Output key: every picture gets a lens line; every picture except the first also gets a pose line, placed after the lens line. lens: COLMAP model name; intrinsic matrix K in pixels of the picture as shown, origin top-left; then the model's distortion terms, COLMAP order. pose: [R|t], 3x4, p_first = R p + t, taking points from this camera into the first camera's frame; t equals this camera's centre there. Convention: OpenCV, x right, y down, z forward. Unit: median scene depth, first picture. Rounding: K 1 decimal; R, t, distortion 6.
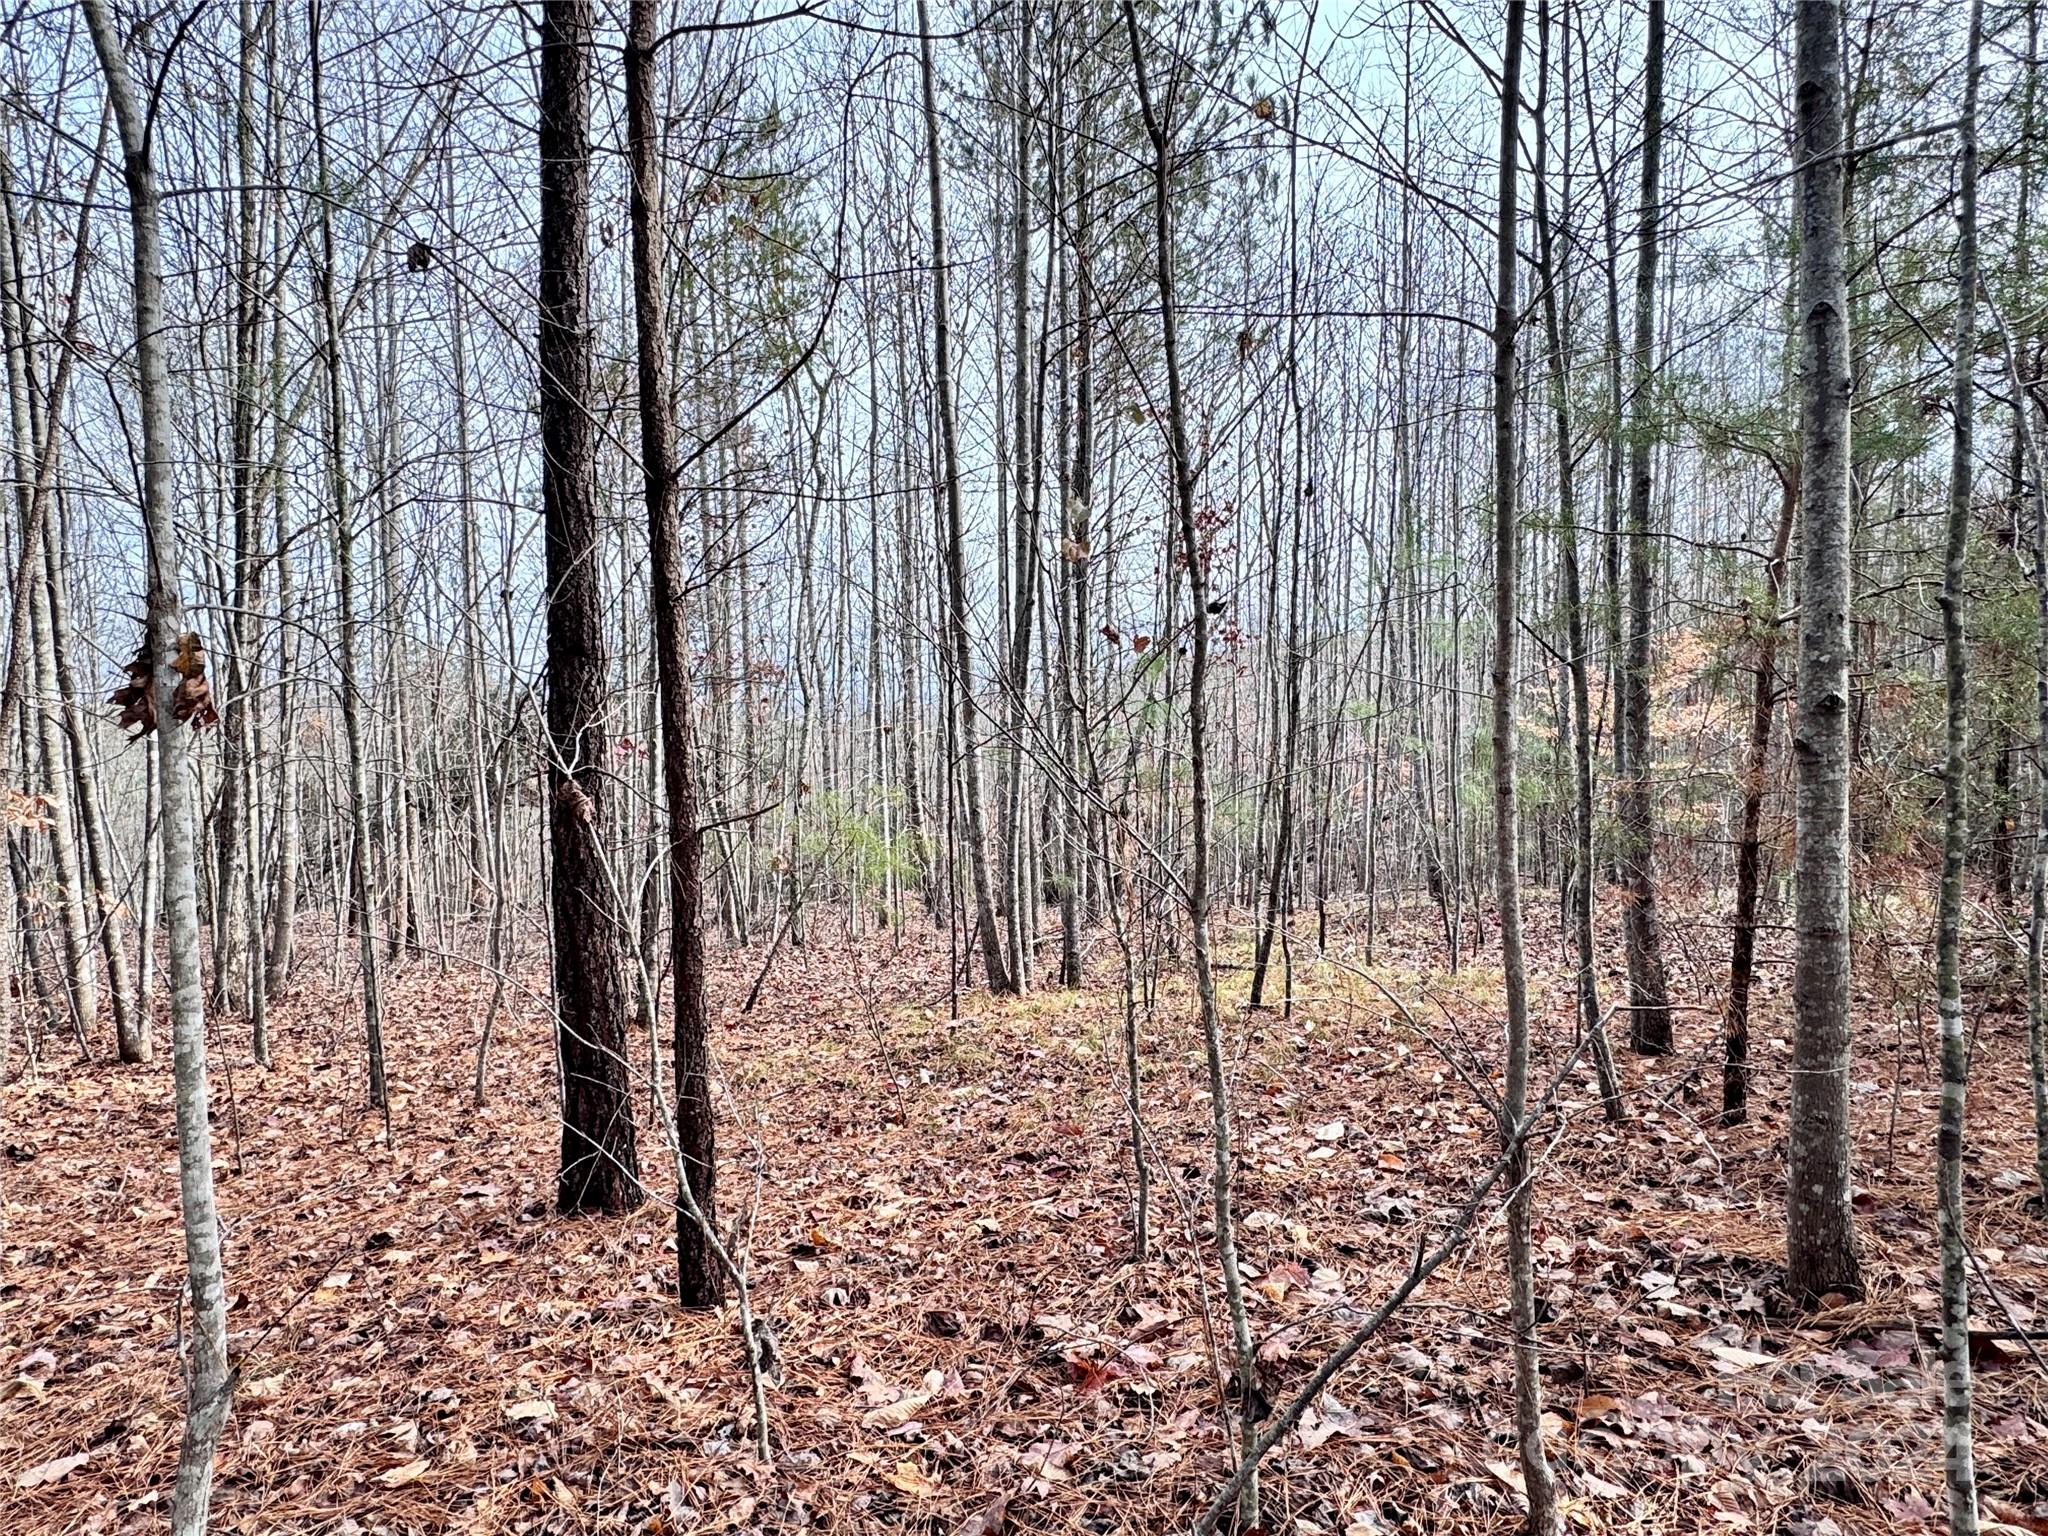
lens RADIAL K [[1186.0, 0, 1027.0], [0, 1186.0, 770.3], [0, 0, 1]] dist [0.000281, 0.000043]
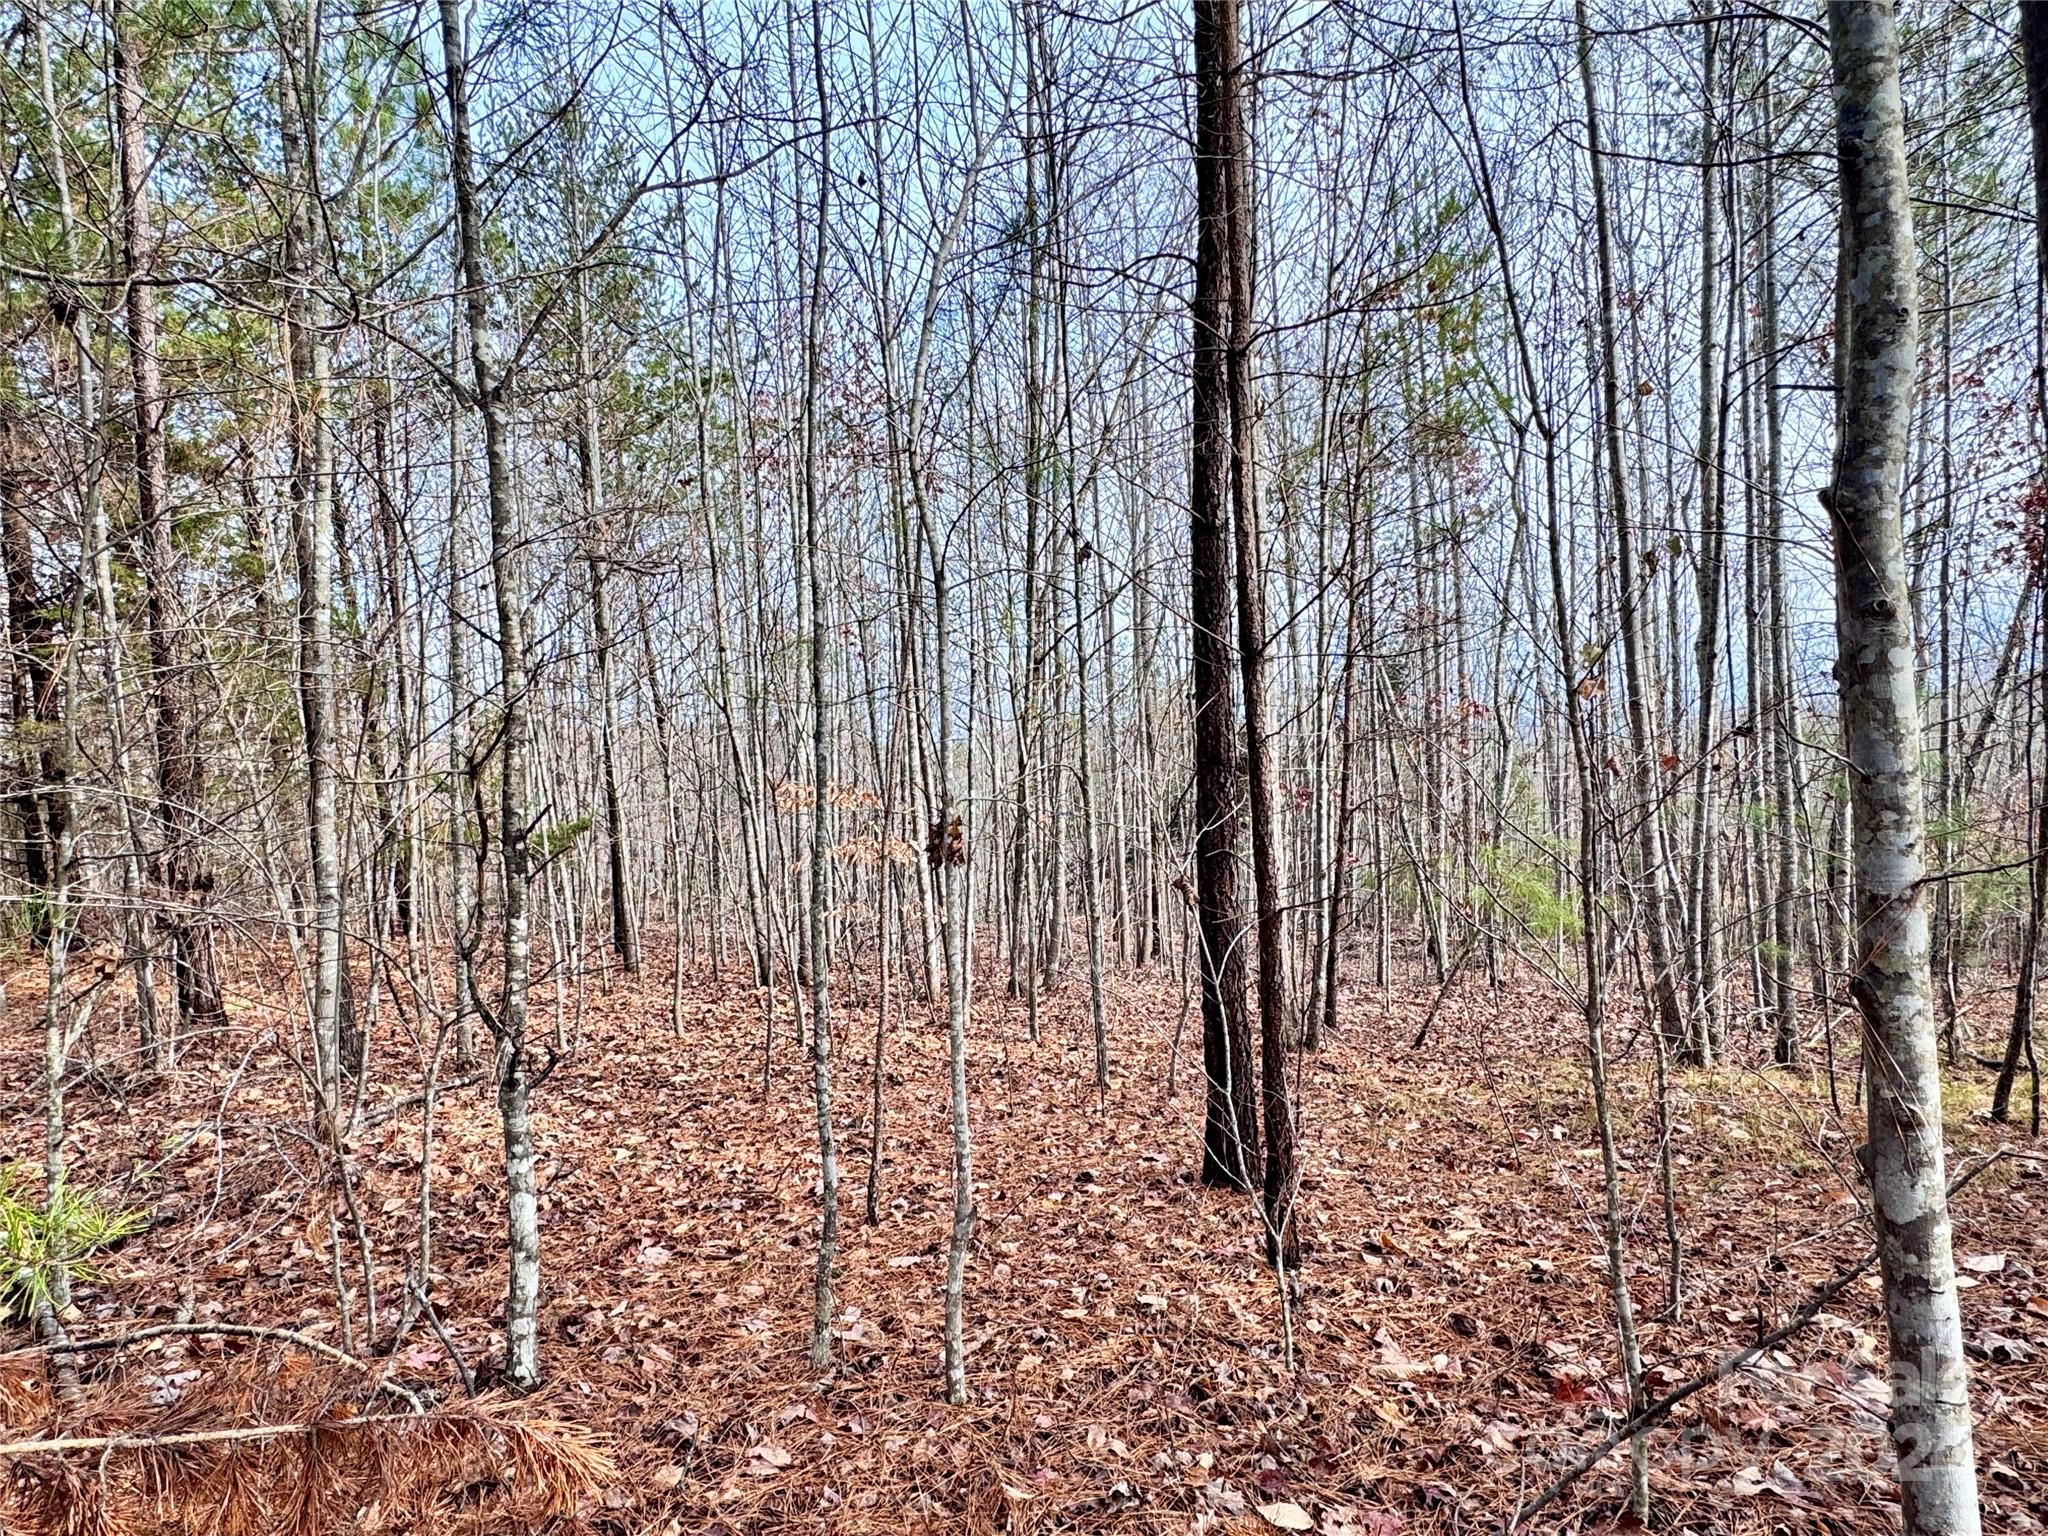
lens RADIAL K [[1186.0, 0, 1021.6], [0, 1186.0, 773.7], [0, 0, 1]] dist [0.000281, 0.000043]
pose [[0.823118, -0.002026, -0.567867, 0.221367], [-0.006932, 0.999883, -0.013617, -0.075104], [0.567828, 0.015145, 0.823008, -0.246986]]
